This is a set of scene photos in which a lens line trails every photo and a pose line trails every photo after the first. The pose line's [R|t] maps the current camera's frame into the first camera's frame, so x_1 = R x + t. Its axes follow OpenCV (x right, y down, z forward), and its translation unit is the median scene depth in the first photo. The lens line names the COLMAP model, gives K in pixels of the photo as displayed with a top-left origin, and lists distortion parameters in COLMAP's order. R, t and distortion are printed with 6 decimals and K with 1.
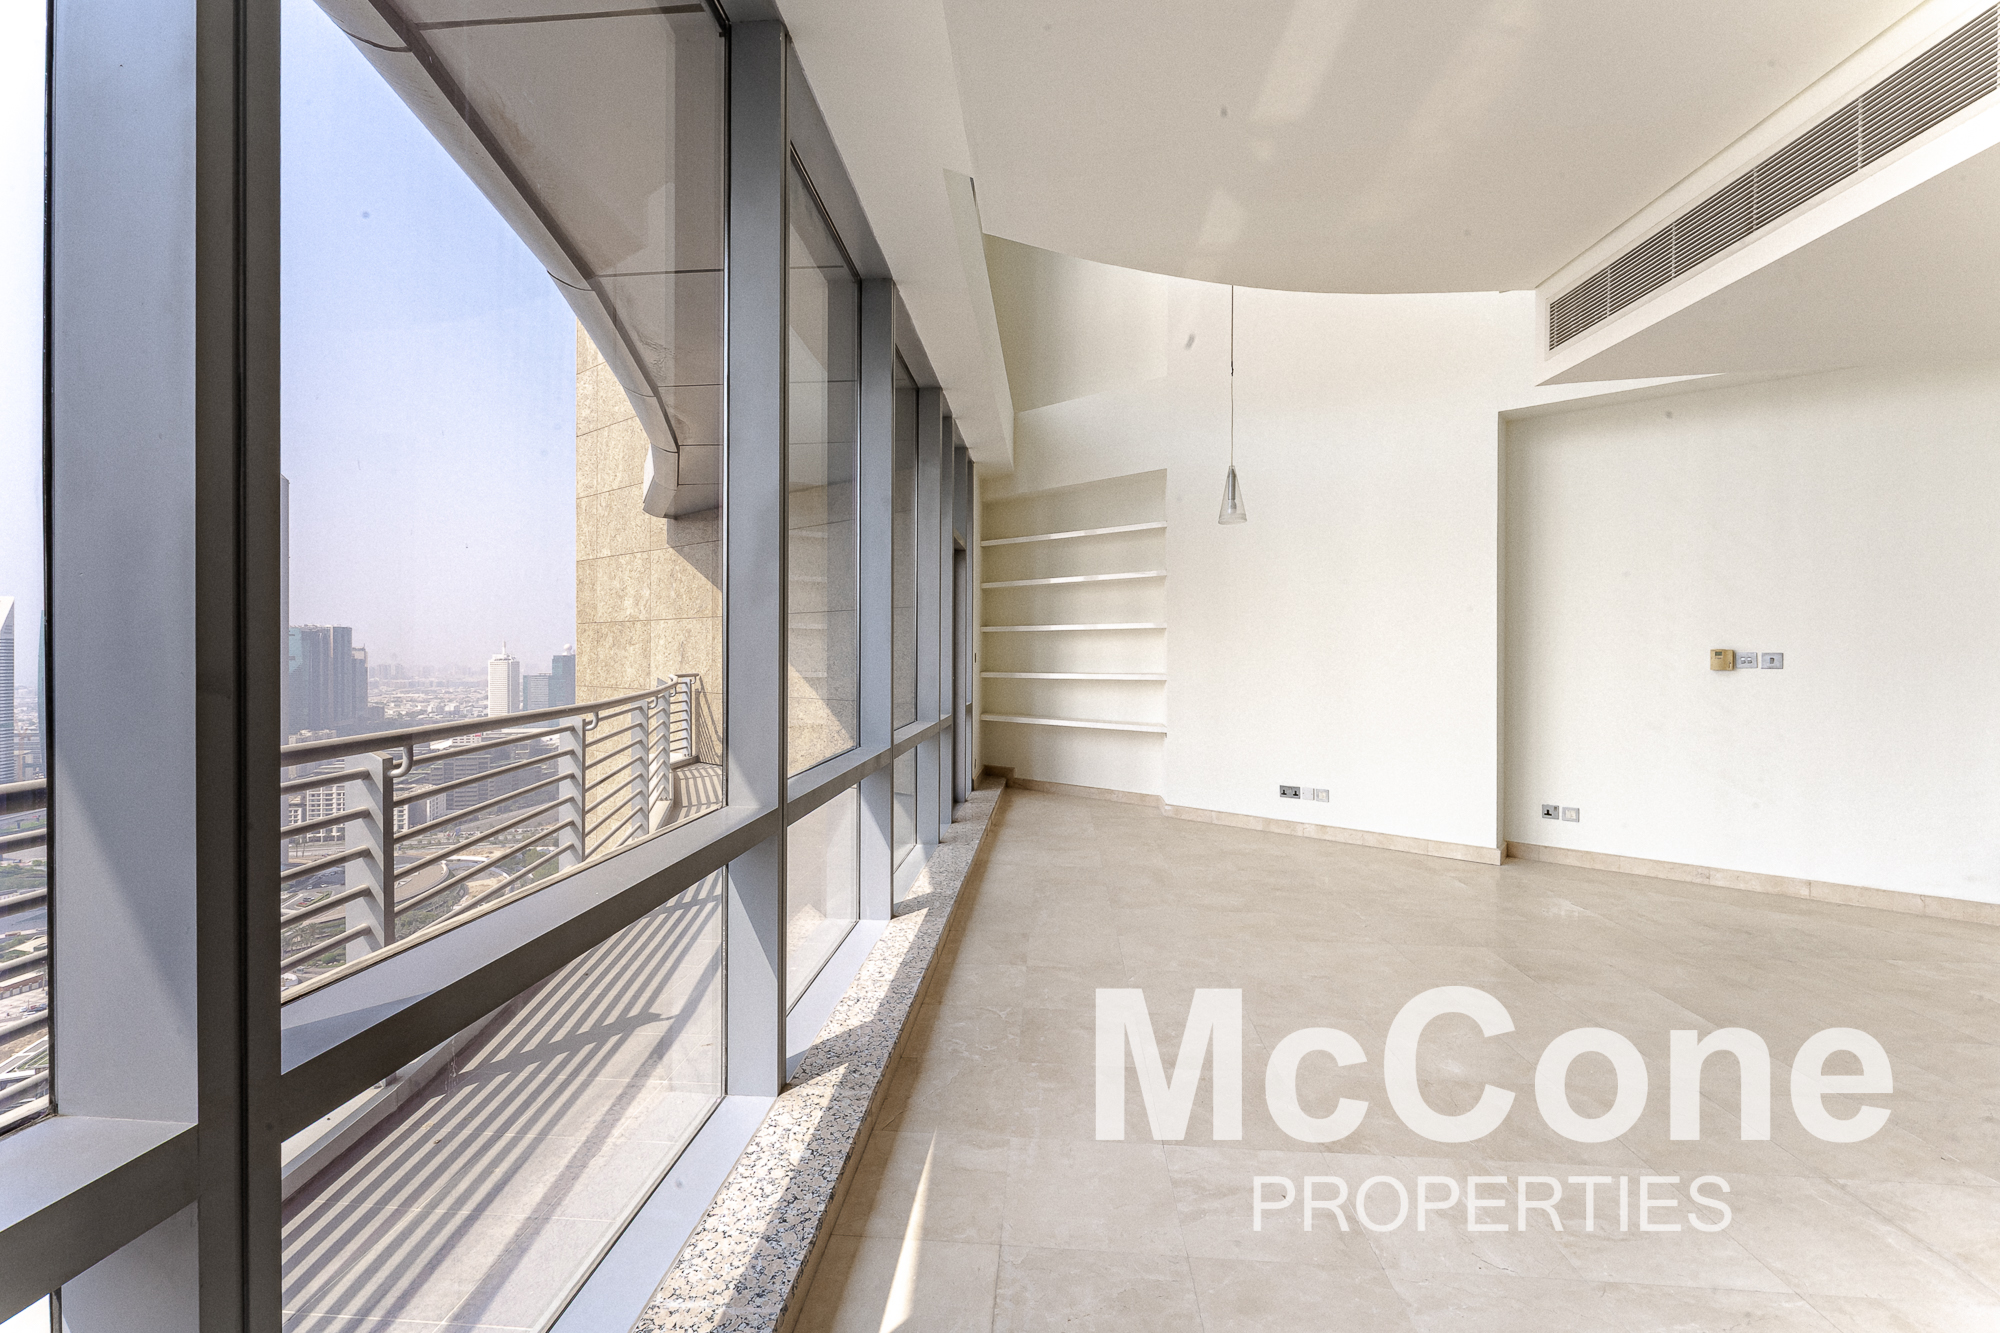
lens RADIAL K [[804.7, 0, 996.0], [0, 804.7, 659.3], [0, 0, 1]] dist [0.008277, -0.002731]
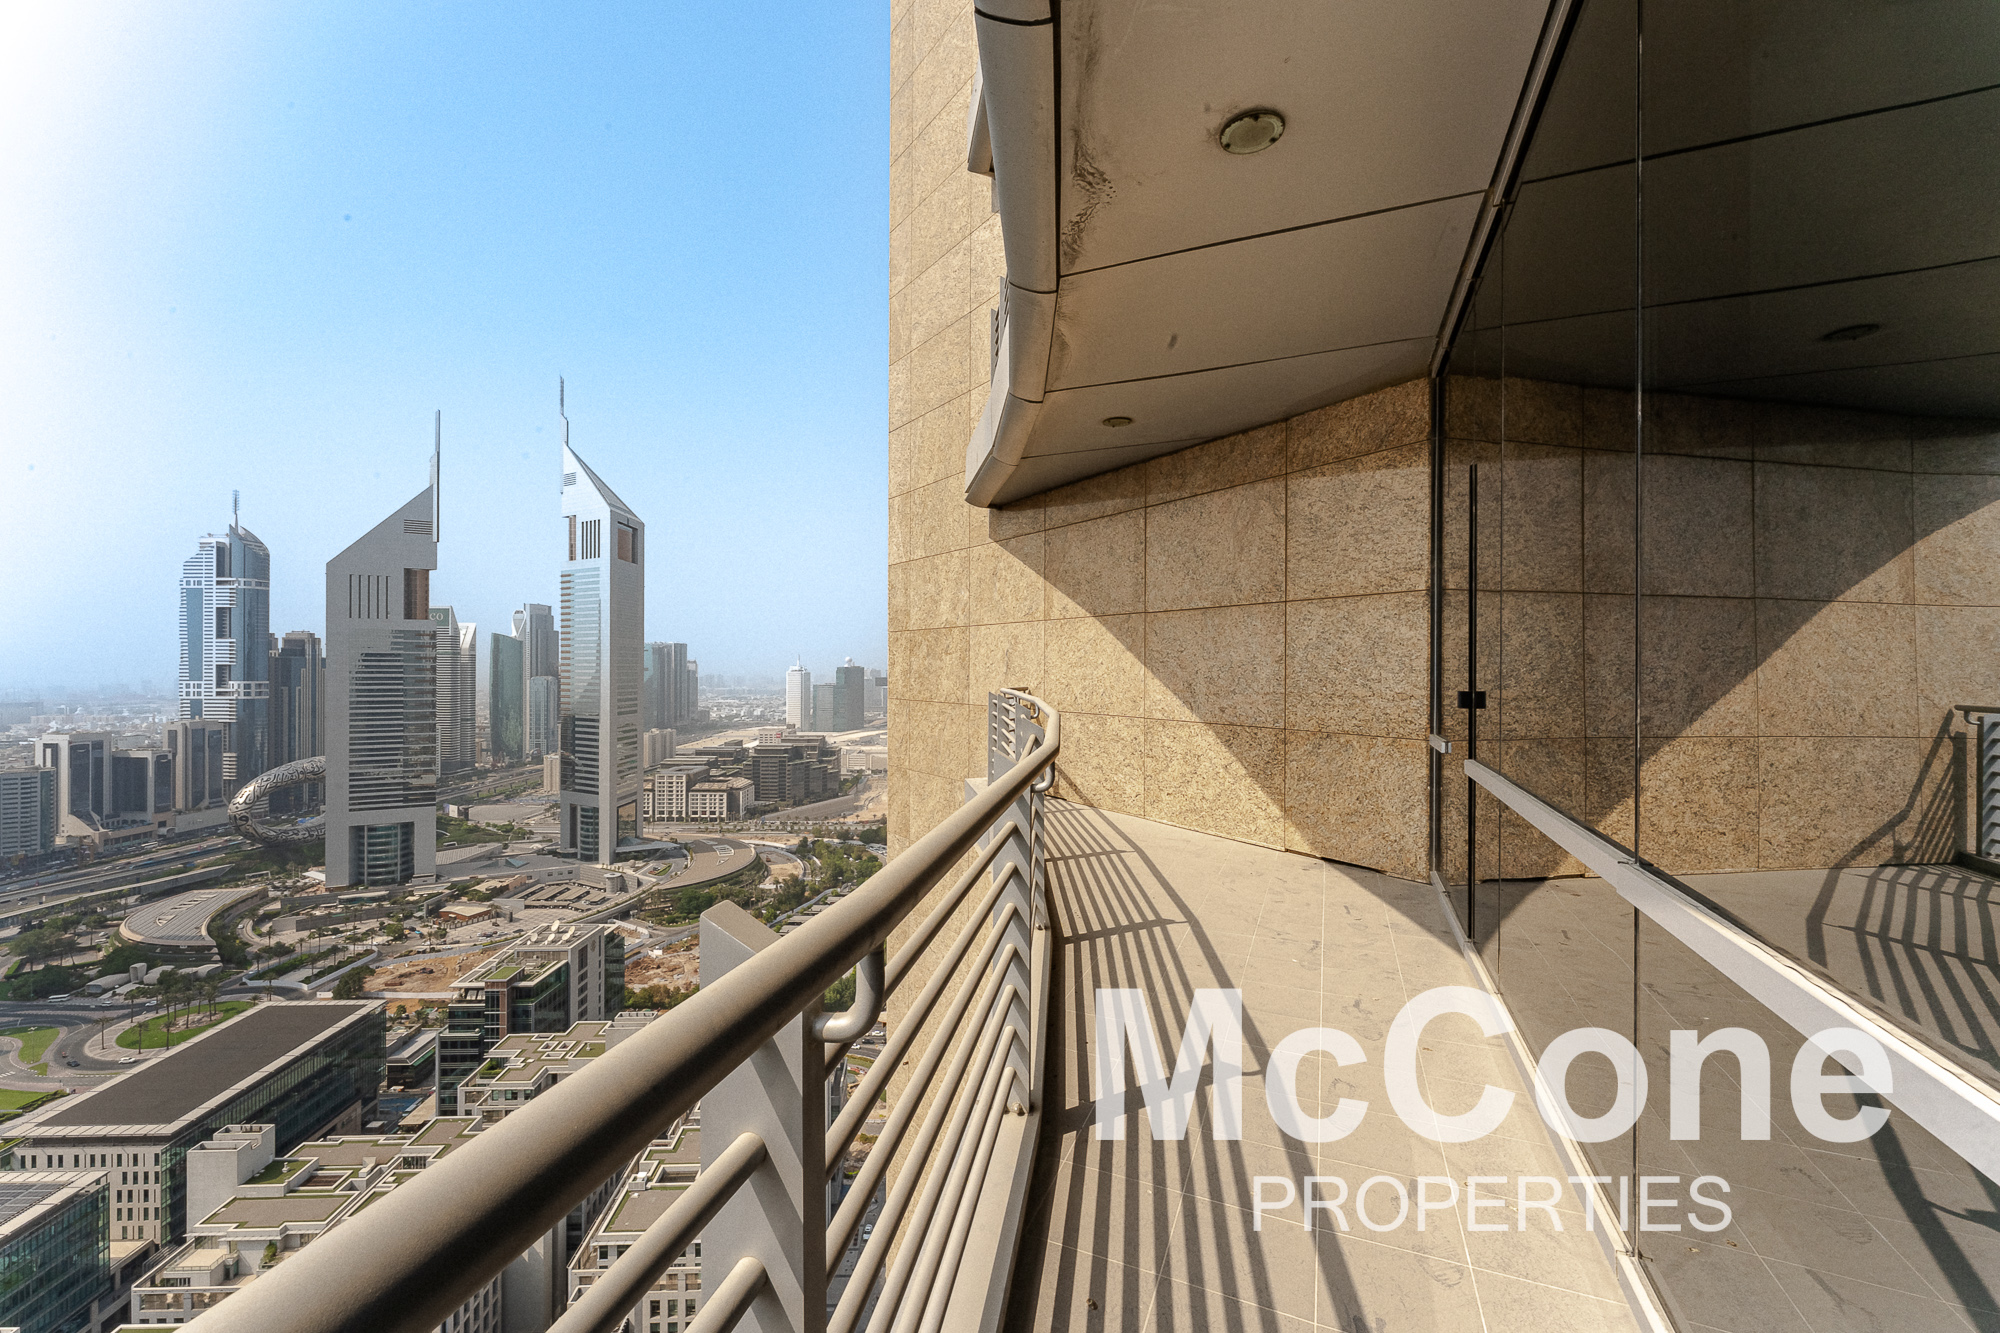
lens RADIAL K [[804.7, 0, 958.3], [0, 804.7, 664.5], [0, 0, 1]] dist [0.008277, -0.002731]
pose [[0.940336, 0.000053, -0.340248, -0.135147], [-0.002719, 0.999969, -0.007356, -0.000483], [0.340237, 0.007842, 0.940307, 0.163388]]
